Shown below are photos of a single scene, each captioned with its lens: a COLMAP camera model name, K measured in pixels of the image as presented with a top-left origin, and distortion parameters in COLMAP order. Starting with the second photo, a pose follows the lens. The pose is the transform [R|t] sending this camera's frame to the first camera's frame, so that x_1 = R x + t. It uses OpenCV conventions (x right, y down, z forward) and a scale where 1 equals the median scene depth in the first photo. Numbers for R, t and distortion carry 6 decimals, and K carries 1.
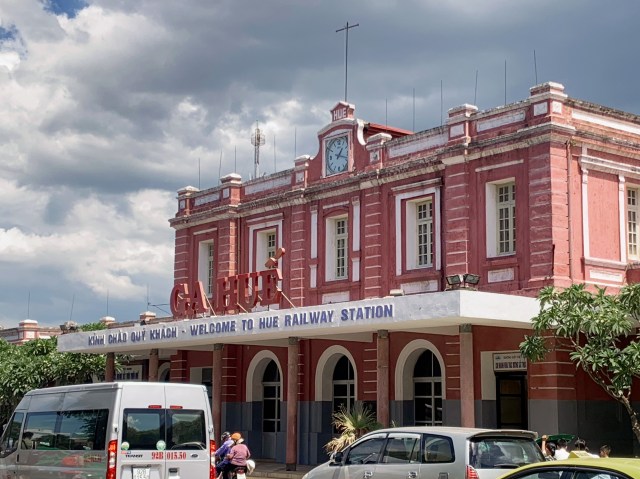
lens RADIAL K [[1210.4, 0, 320.0], [0, 1210.4, 239.5], [0, 0, 1]] dist [0.214188, -0.074597]
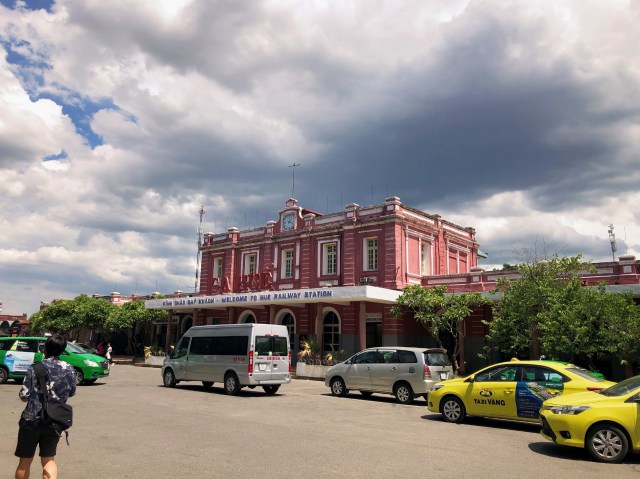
lens RADIAL K [[547.3, 0, 318.9], [0, 547.3, 211.3], [0, 0, 1]] dist [0.064750, -0.000918]
pose [[0.980323, 0.059816, 0.188120, -0.135628], [-0.042734, 0.994694, -0.093587, 0.002998], [-0.192720, 0.083707, 0.977677, 0.006209]]
